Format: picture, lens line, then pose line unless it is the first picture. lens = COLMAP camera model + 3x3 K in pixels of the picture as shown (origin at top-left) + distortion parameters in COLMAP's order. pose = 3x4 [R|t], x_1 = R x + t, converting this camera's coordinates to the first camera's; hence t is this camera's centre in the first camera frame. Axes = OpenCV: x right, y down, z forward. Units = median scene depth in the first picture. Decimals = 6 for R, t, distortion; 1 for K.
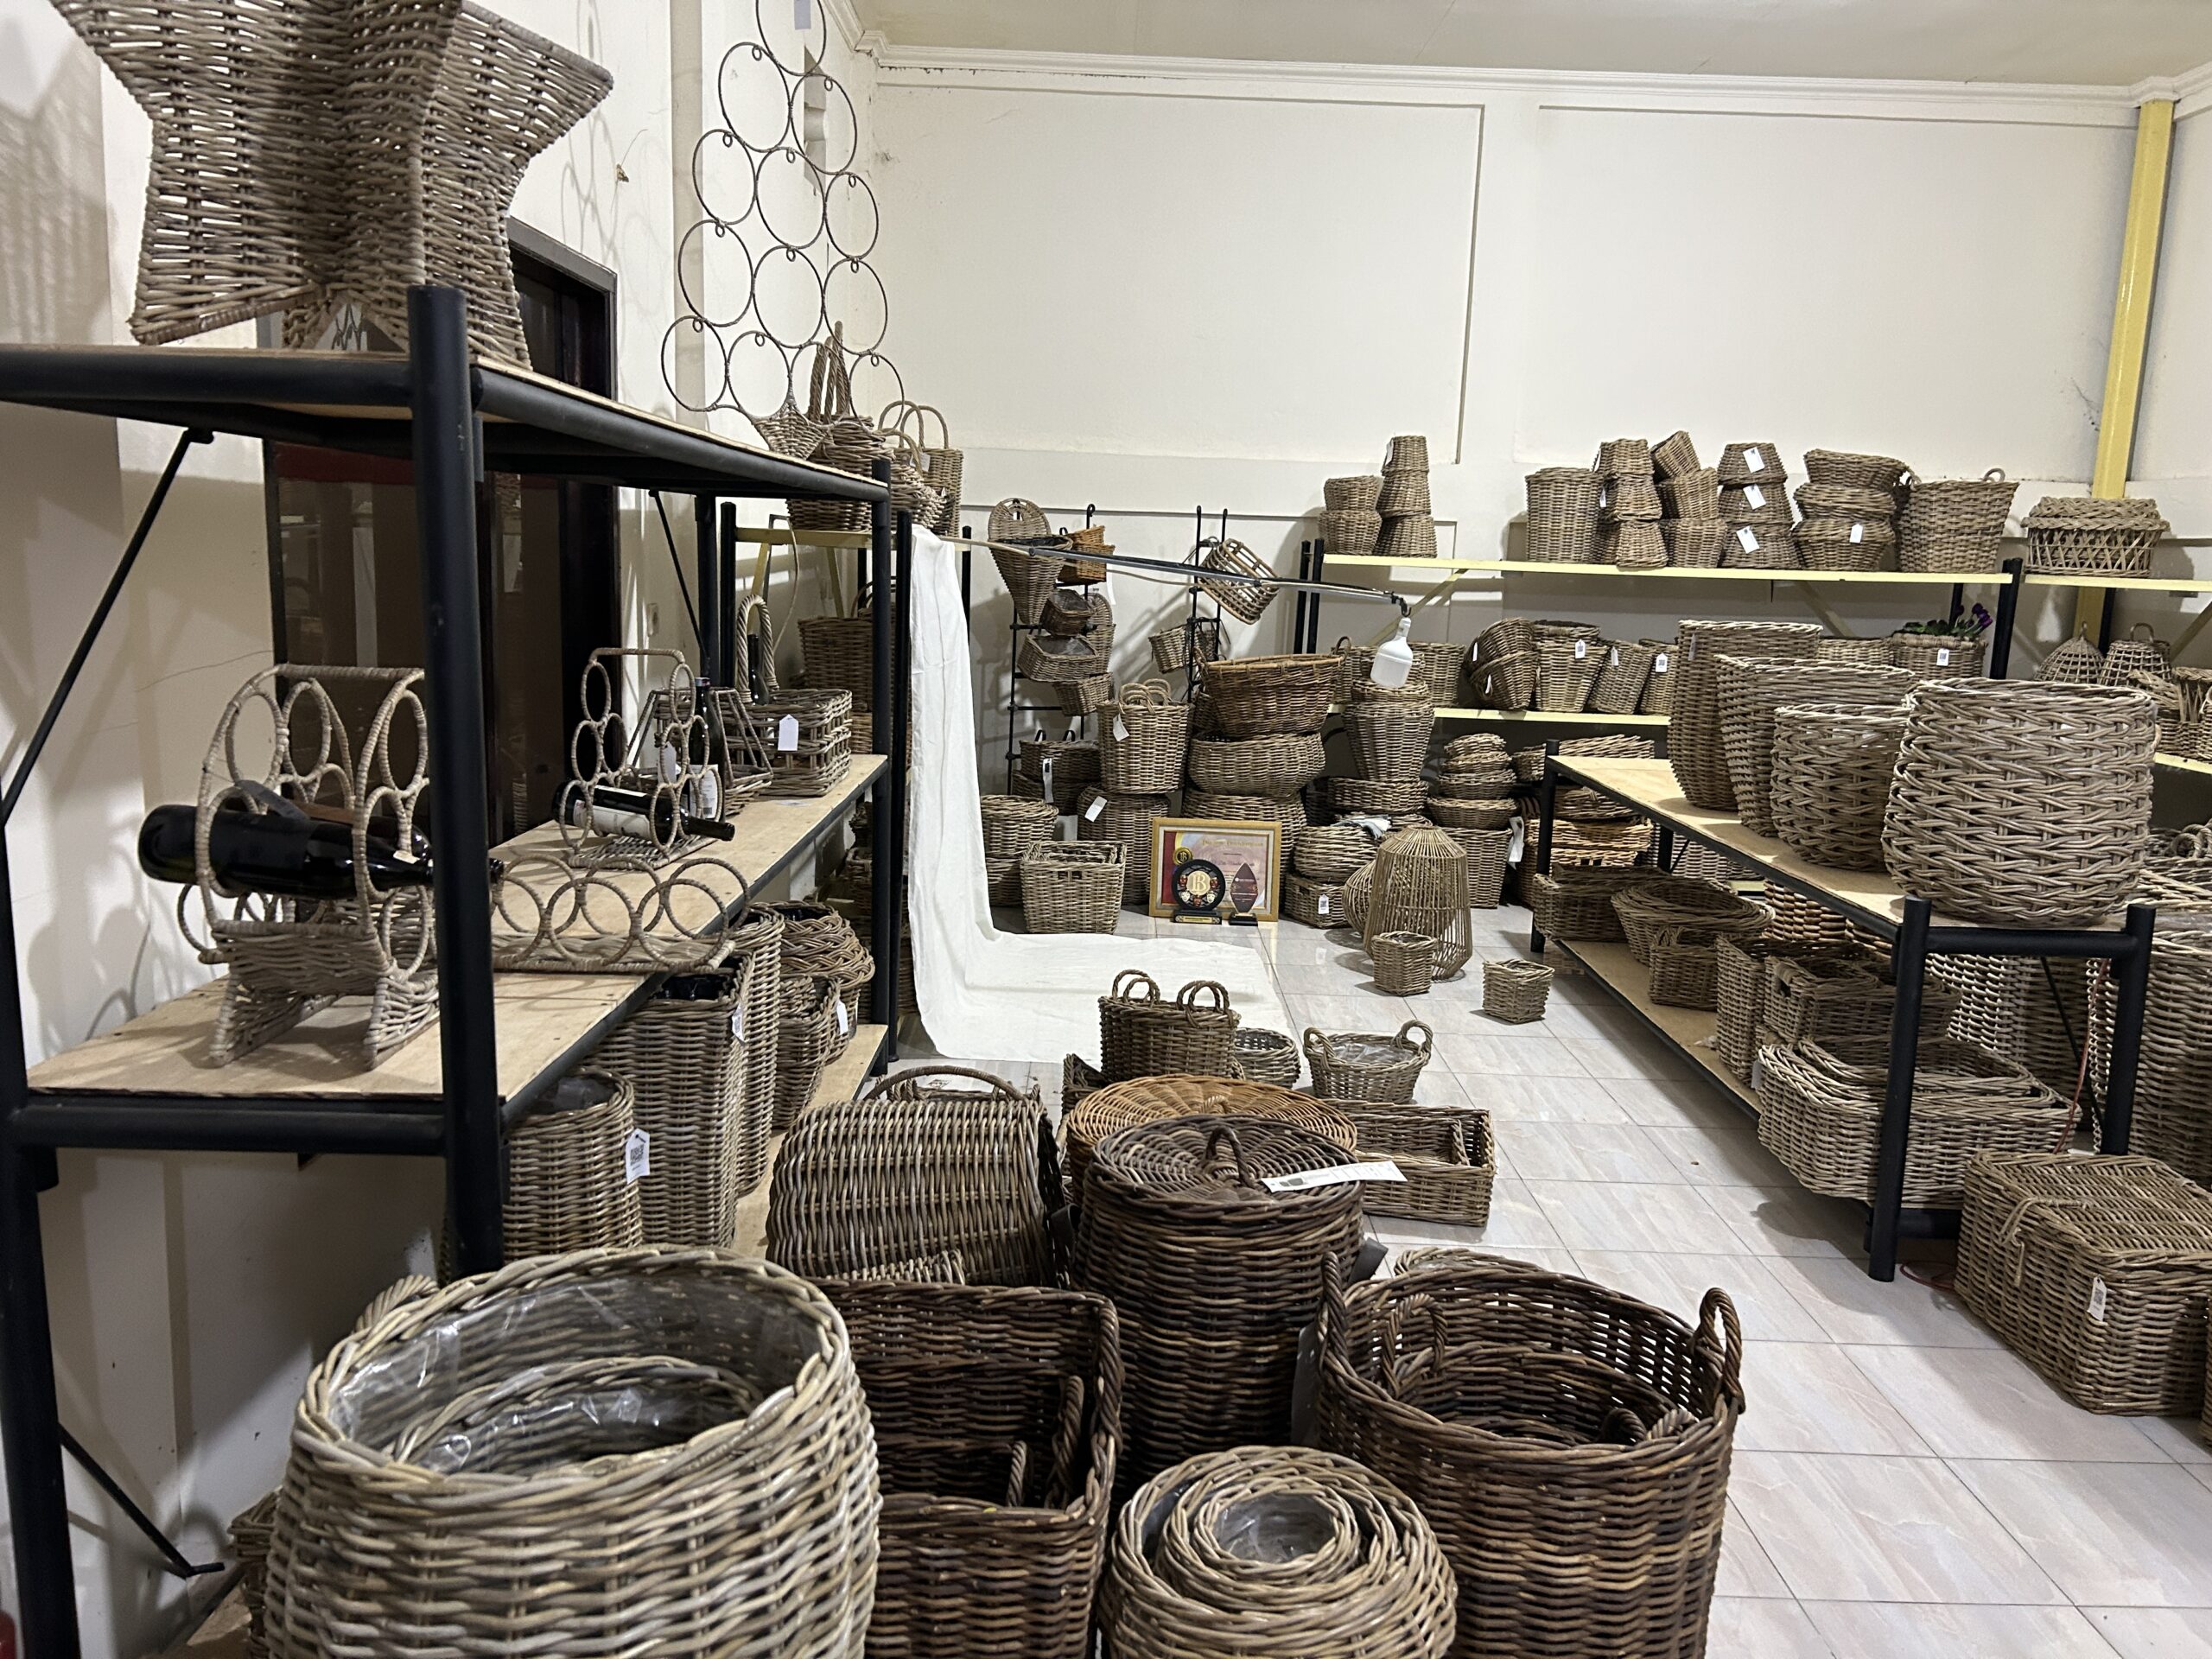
lens RADIAL K [[1666.1, 0, 1110.0], [0, 1666.1, 824.9], [0, 0, 1]] dist [0.062883, -0.068066]
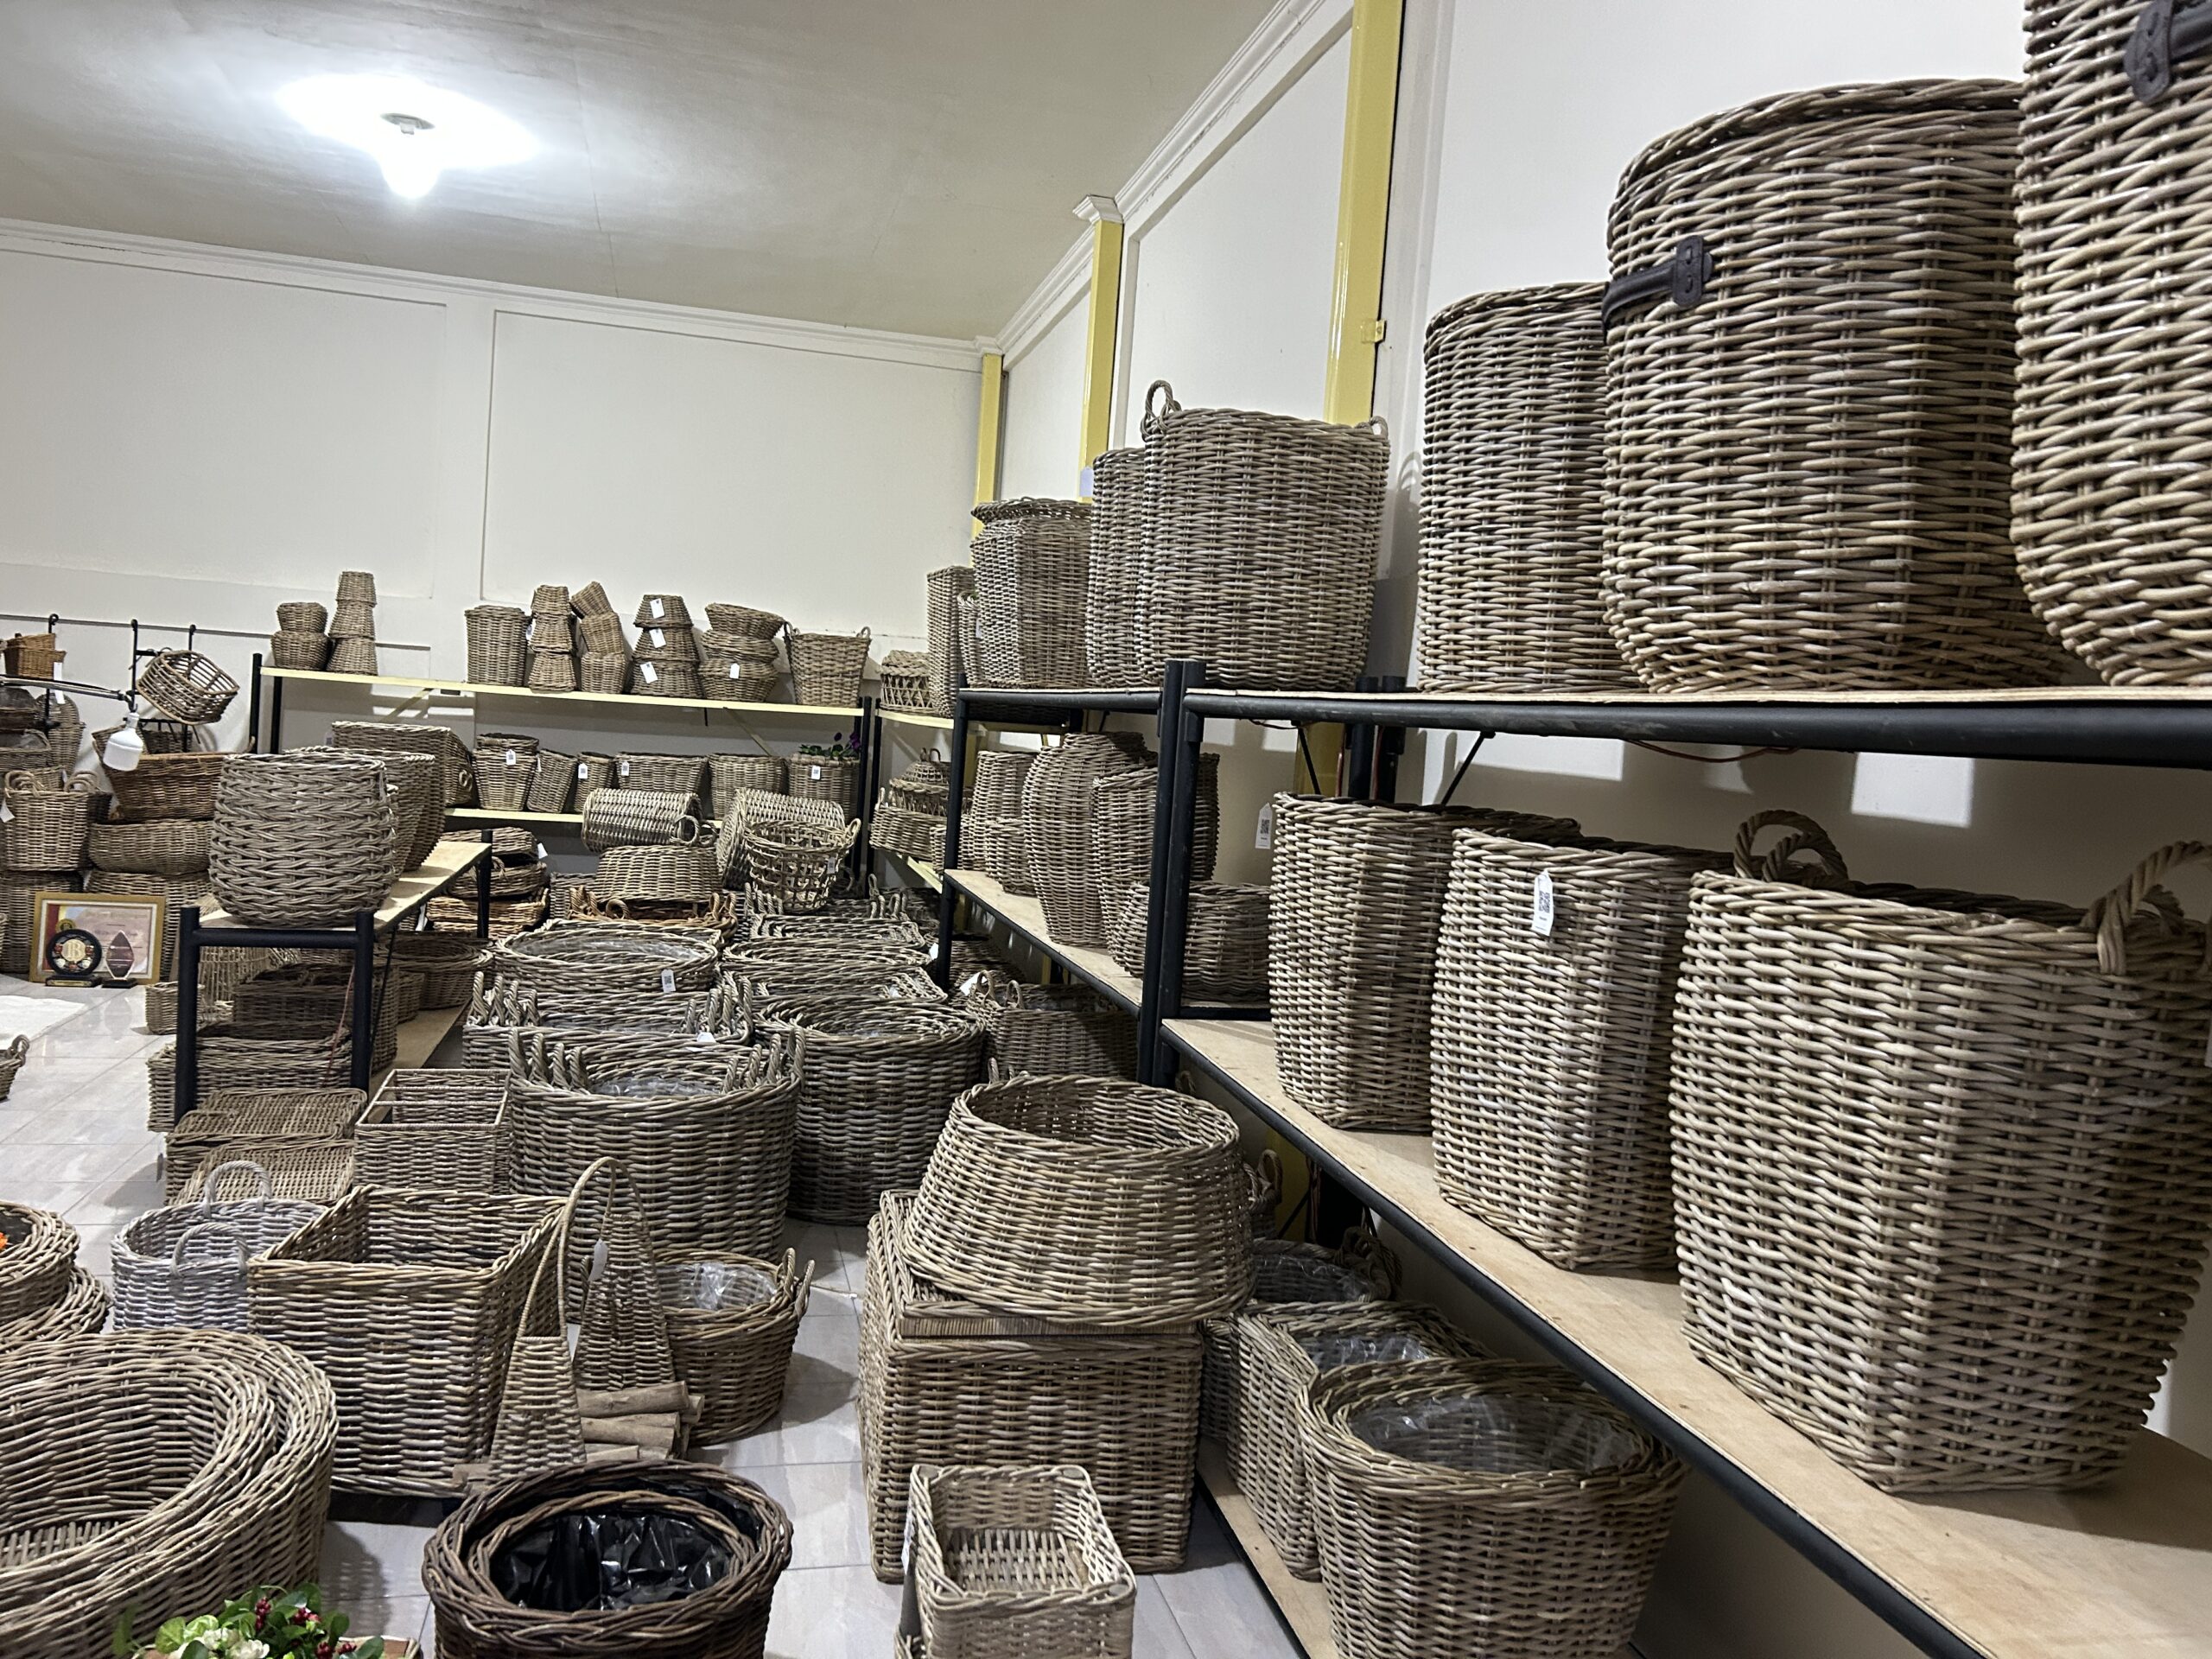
lens RADIAL K [[1666.1, 0, 1111.3], [0, 1666.1, 823.7], [0, 0, 1]] dist [0.062883, -0.068066]
pose [[0.968633, 0.017376, 0.247889, 0.407909], [0.003929, 0.996357, -0.085192, 0.045506], [-0.248466, 0.083494, 0.965035, -0.252127]]
